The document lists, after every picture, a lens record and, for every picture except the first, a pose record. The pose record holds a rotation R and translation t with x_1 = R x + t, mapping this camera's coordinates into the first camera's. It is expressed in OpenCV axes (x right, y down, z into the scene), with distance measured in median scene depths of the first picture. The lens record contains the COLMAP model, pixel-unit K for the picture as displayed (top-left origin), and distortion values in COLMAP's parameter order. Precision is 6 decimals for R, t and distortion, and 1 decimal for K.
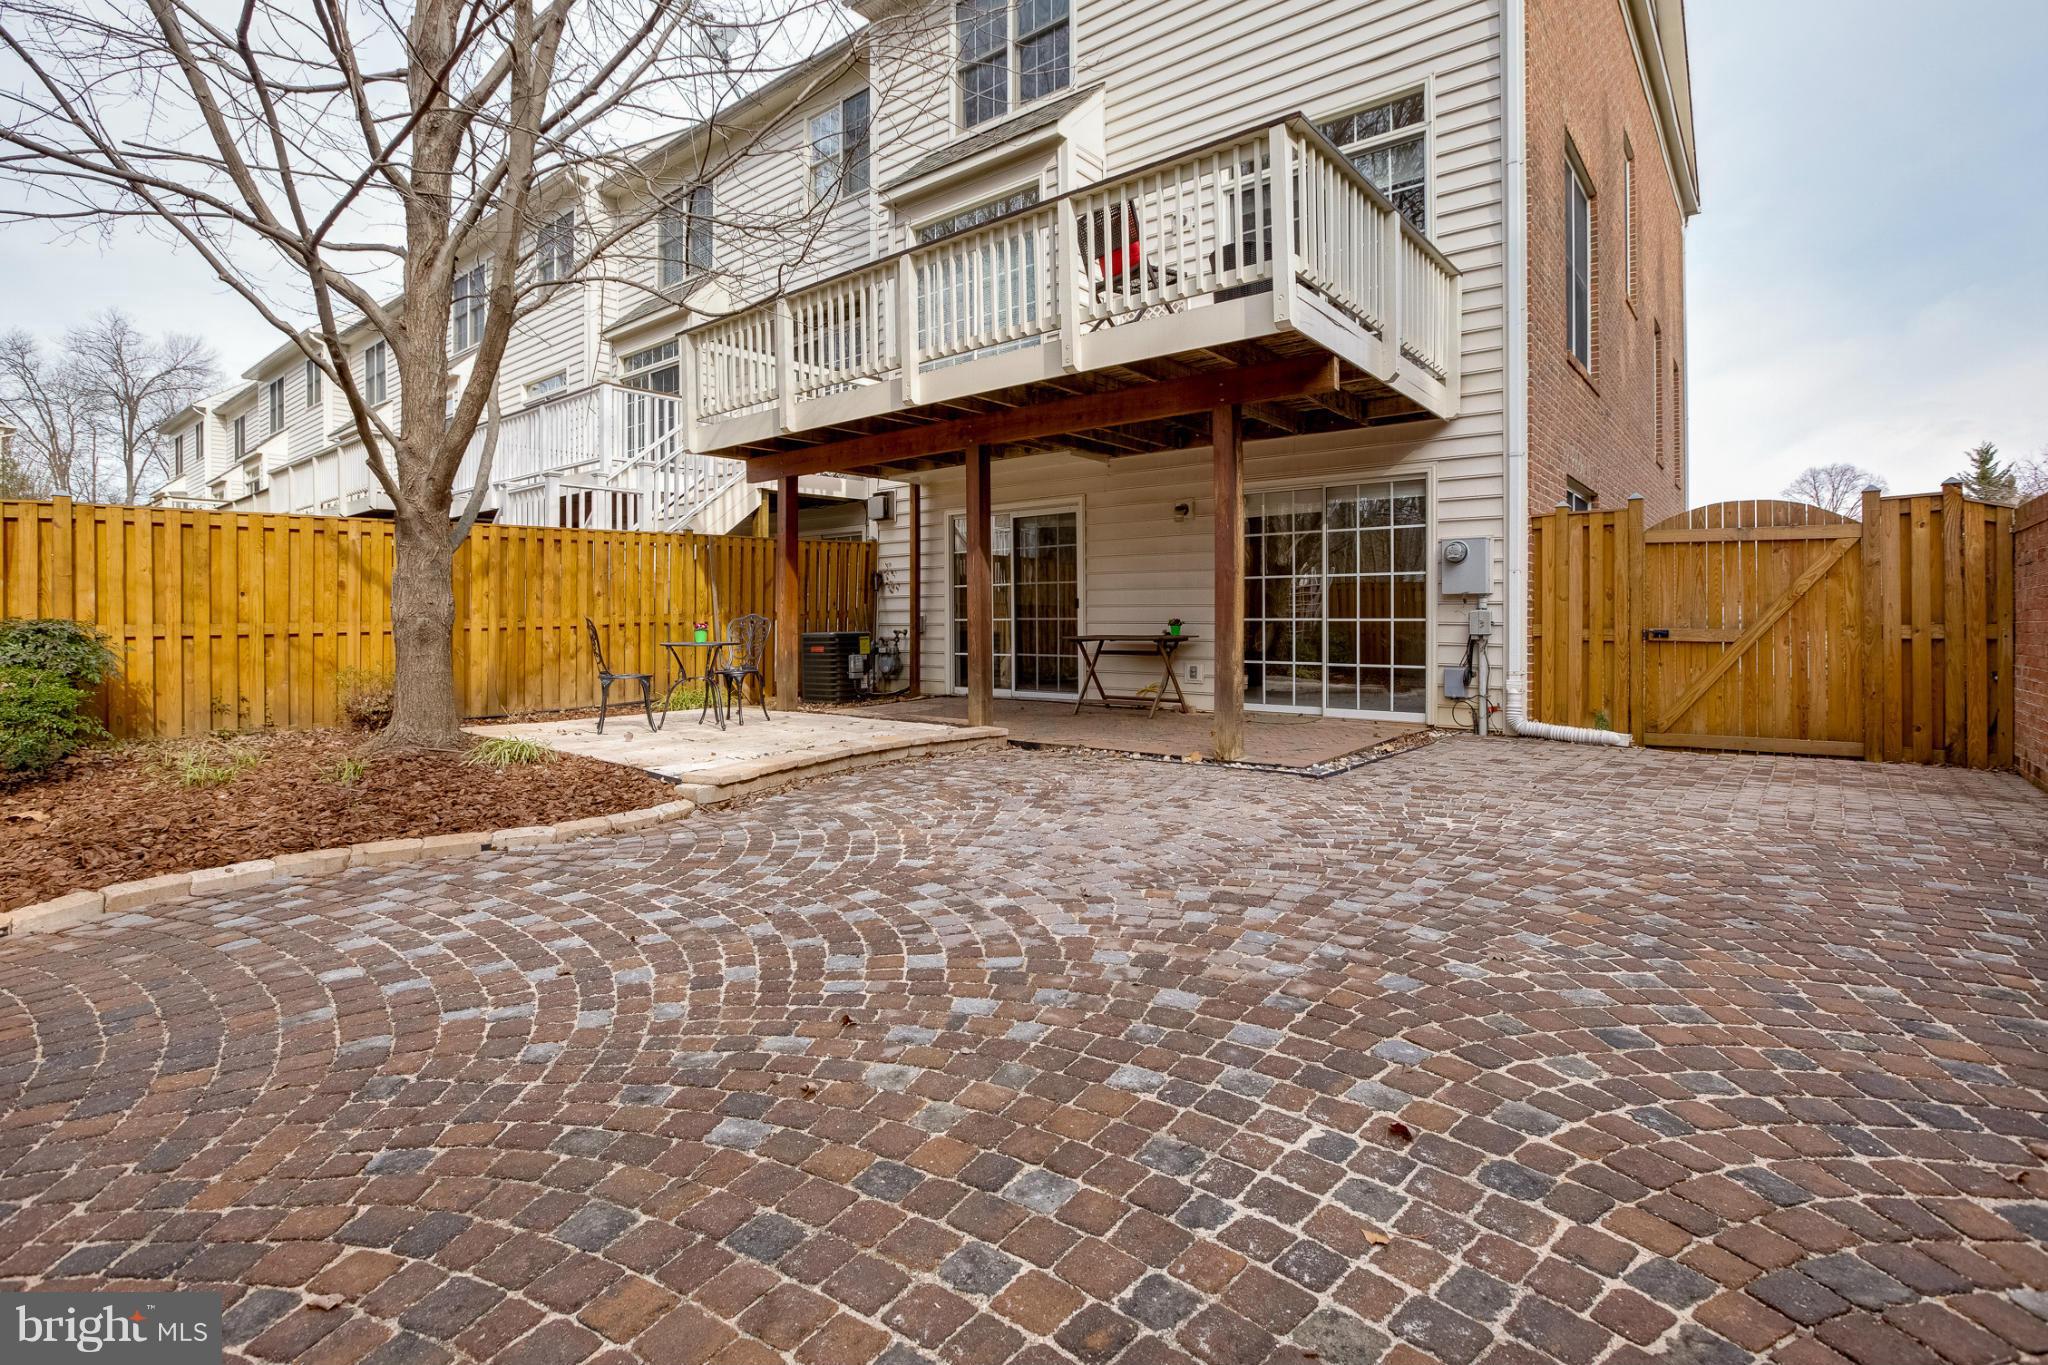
lens RADIAL K [[926.5, 0, 1028.4], [0, 926.5, 617.9], [0, 0, 1]] dist [-0.047170, 0.000080]
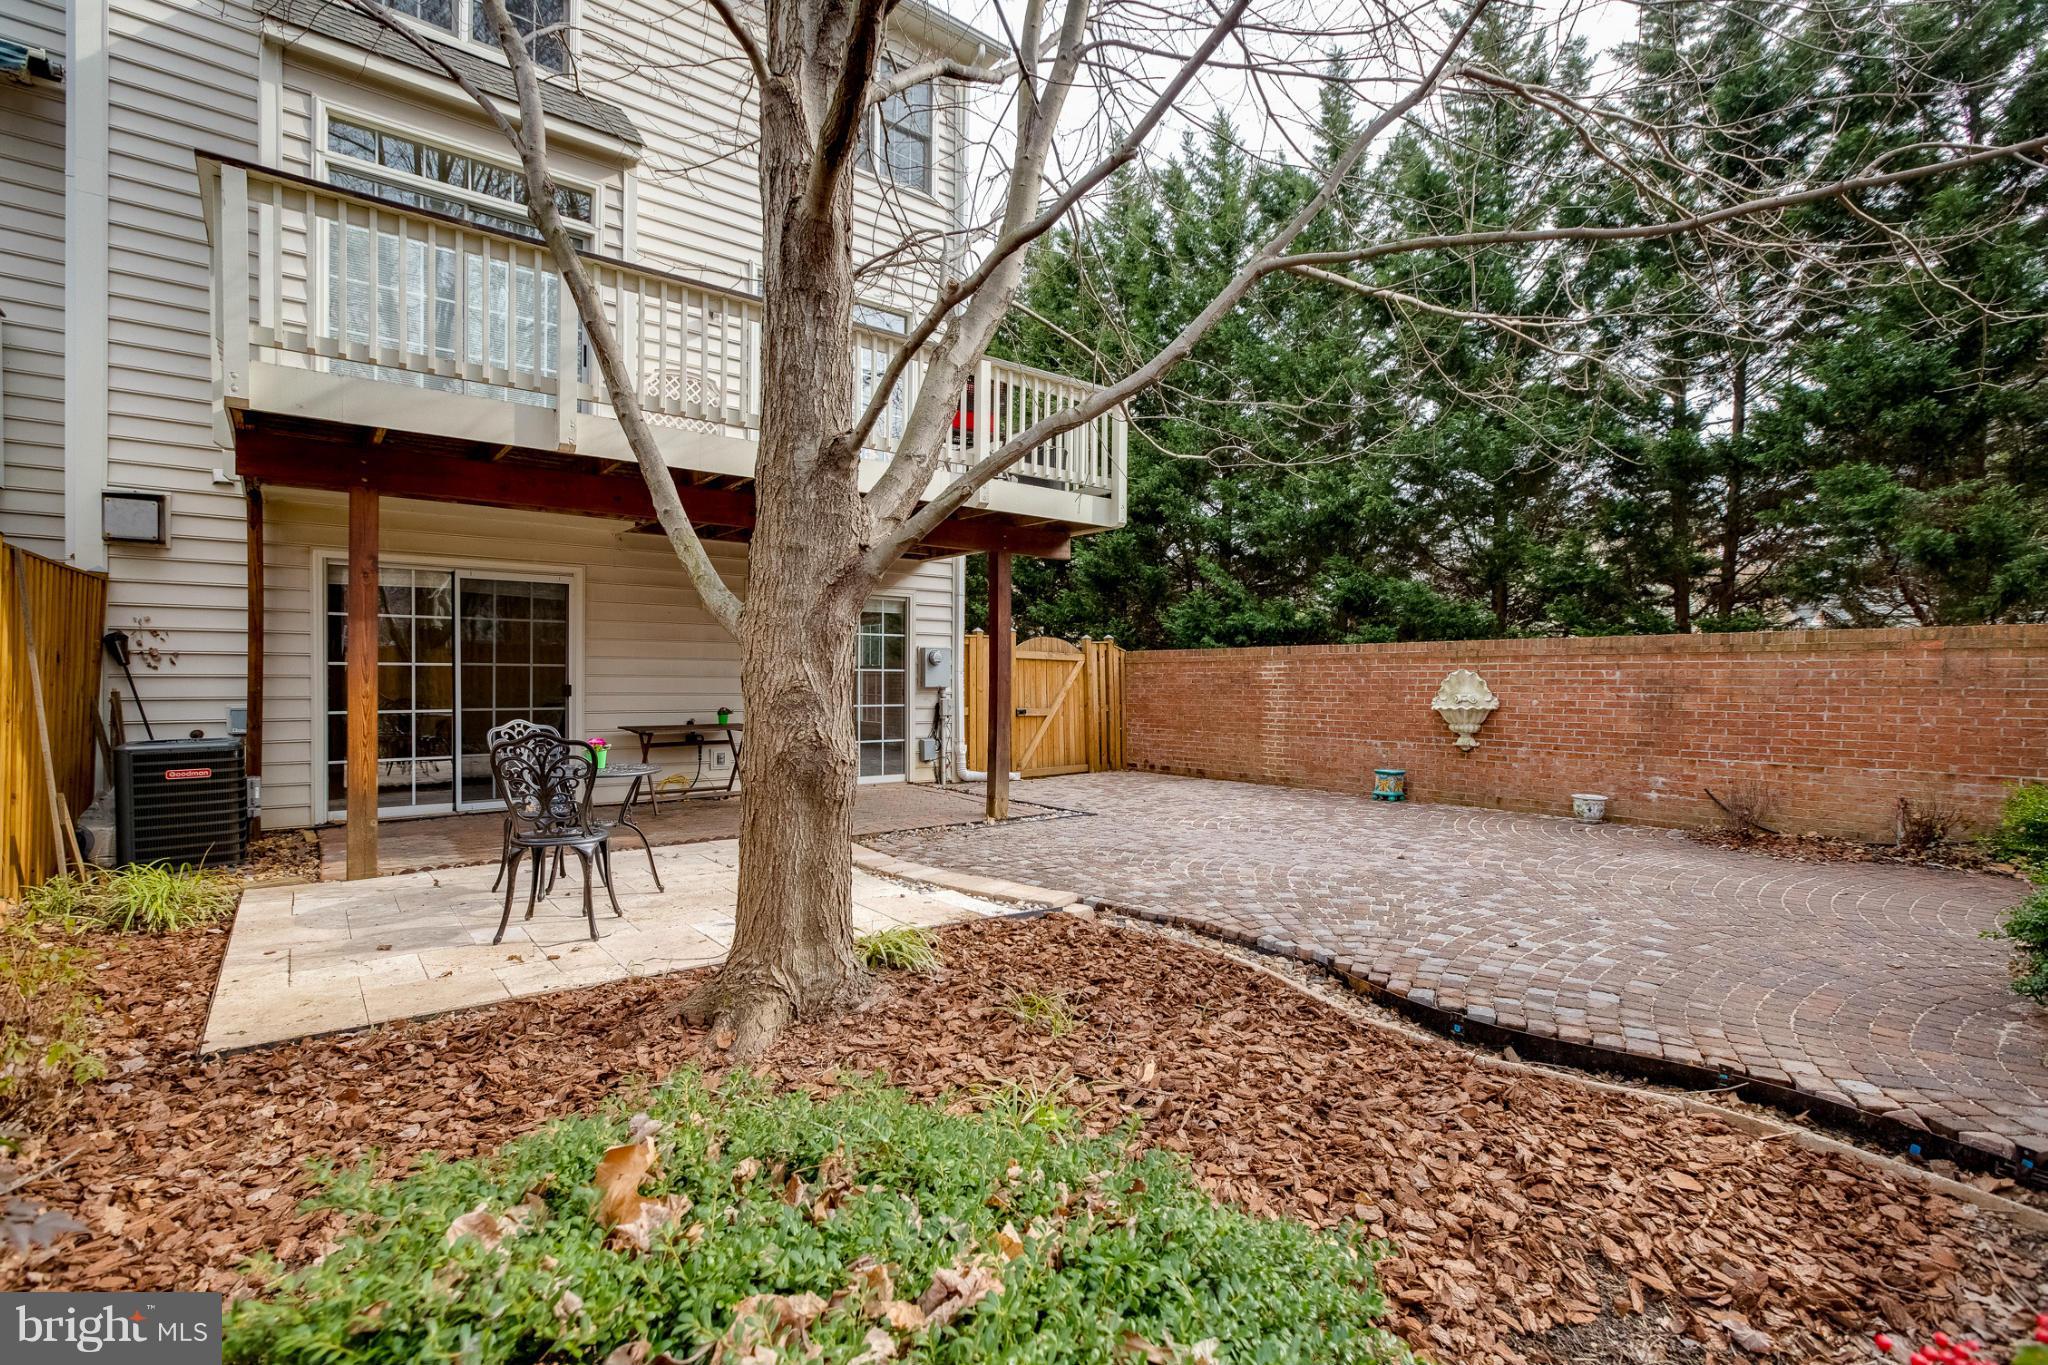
lens RADIAL K [[988.0, 0, 1024.0], [0, 988.0, 682.5], [0, 0, 1]] dist [-0.001862, -0.000267]
pose [[0.227803, 0.008181, 0.973673, -0.780091], [0.002878, 0.999955, -0.009075, -0.013938], [-0.973703, 0.004870, 0.227769, 0.400355]]
